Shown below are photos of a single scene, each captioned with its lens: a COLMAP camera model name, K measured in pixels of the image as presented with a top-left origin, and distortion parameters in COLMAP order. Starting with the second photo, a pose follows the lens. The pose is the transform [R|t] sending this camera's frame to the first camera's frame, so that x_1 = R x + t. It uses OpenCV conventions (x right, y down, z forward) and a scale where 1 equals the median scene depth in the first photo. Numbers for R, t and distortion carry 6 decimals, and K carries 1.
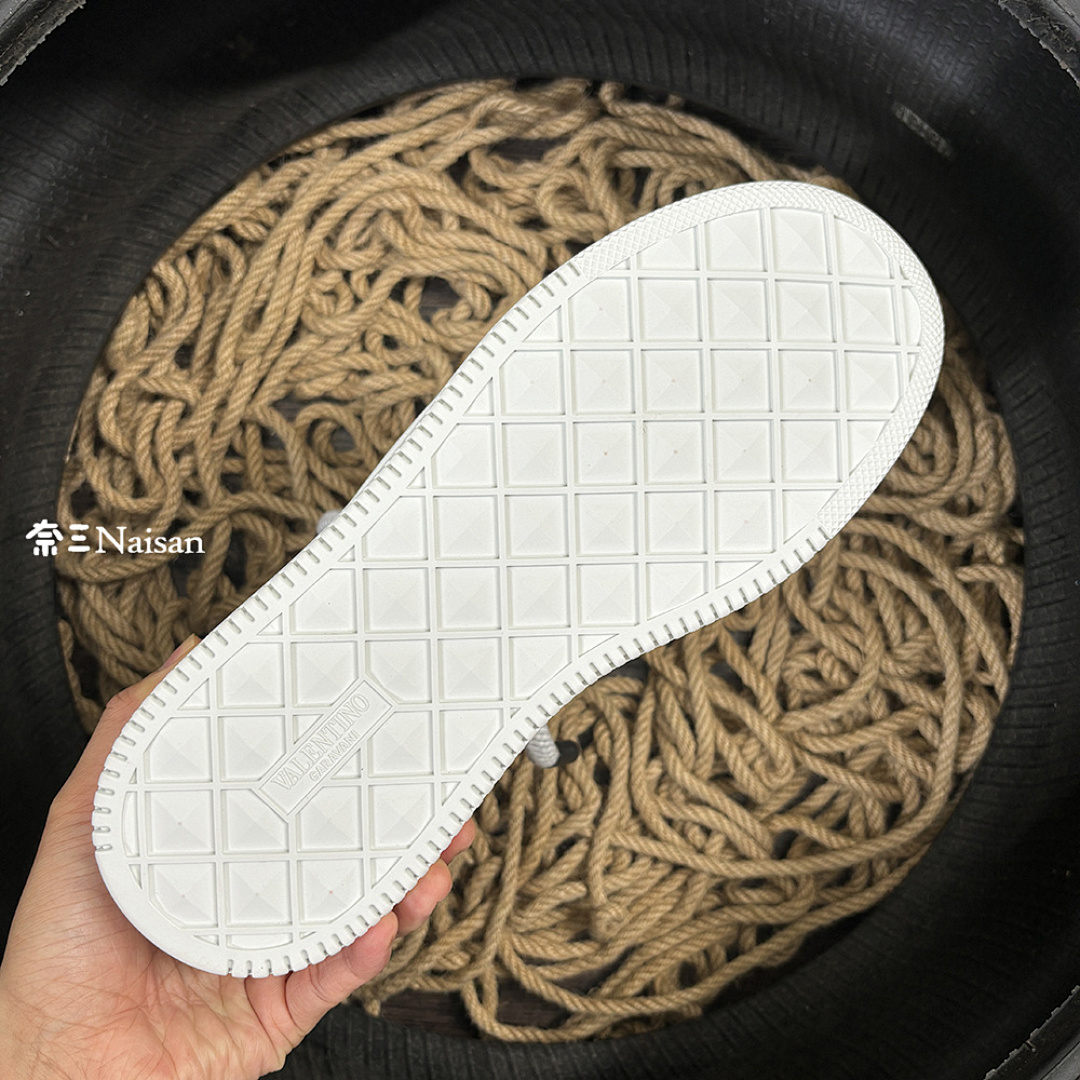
lens RADIAL K [[1068.2, 0, 540.0], [0, 1068.2, 540.0], [0, 0, 1]] dist [-0.006419, -0.009831]
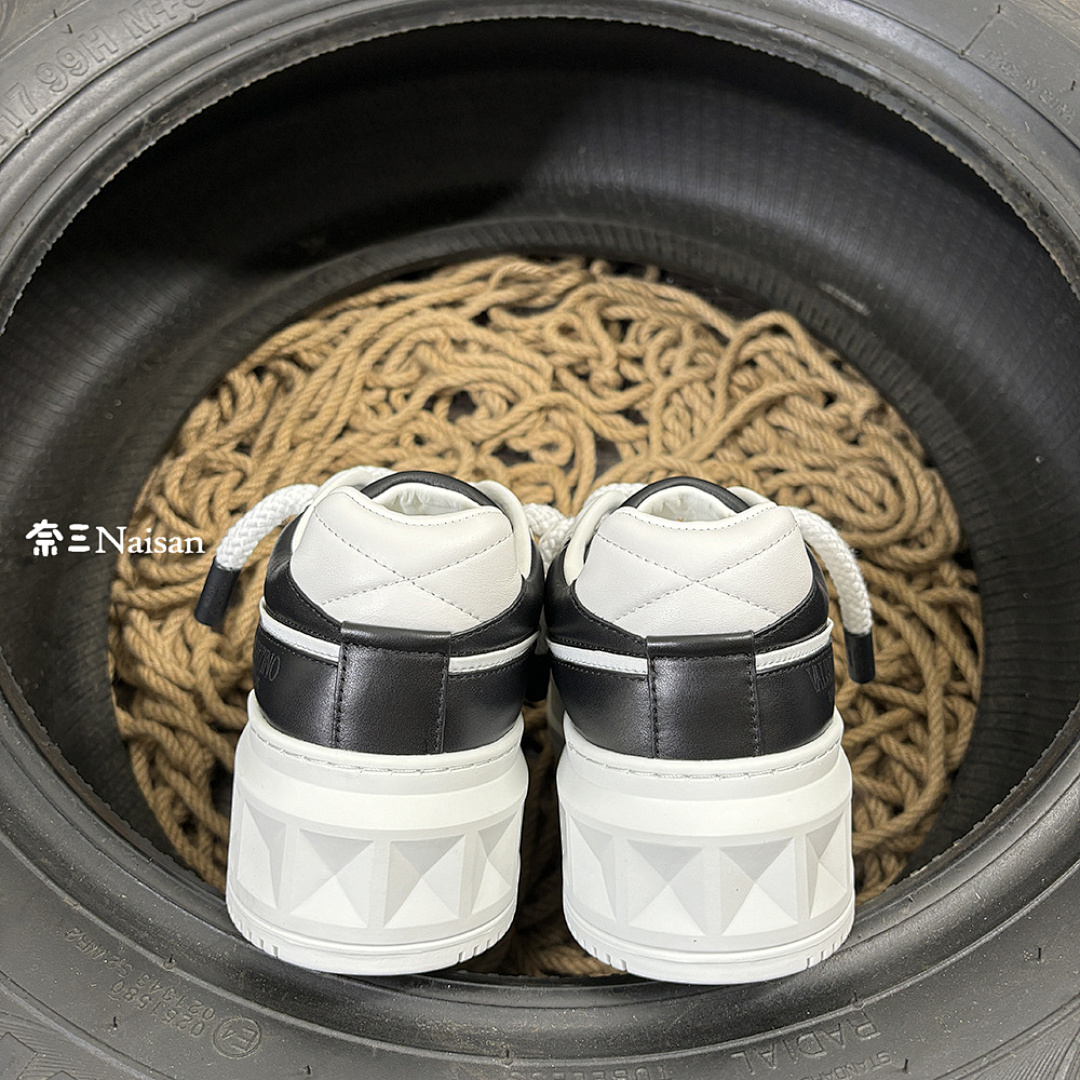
lens RADIAL K [[1059.6, 0, 552.9], [0, 1059.6, 540.5], [0, 0, 1]] dist [-0.006548, -0.000302]
pose [[0.999610, -0.001196, 0.027892, -0.028769], [0.012619, 0.910552, -0.413203, 0.438888], [-0.024903, 0.413394, 0.910212, -0.032978]]
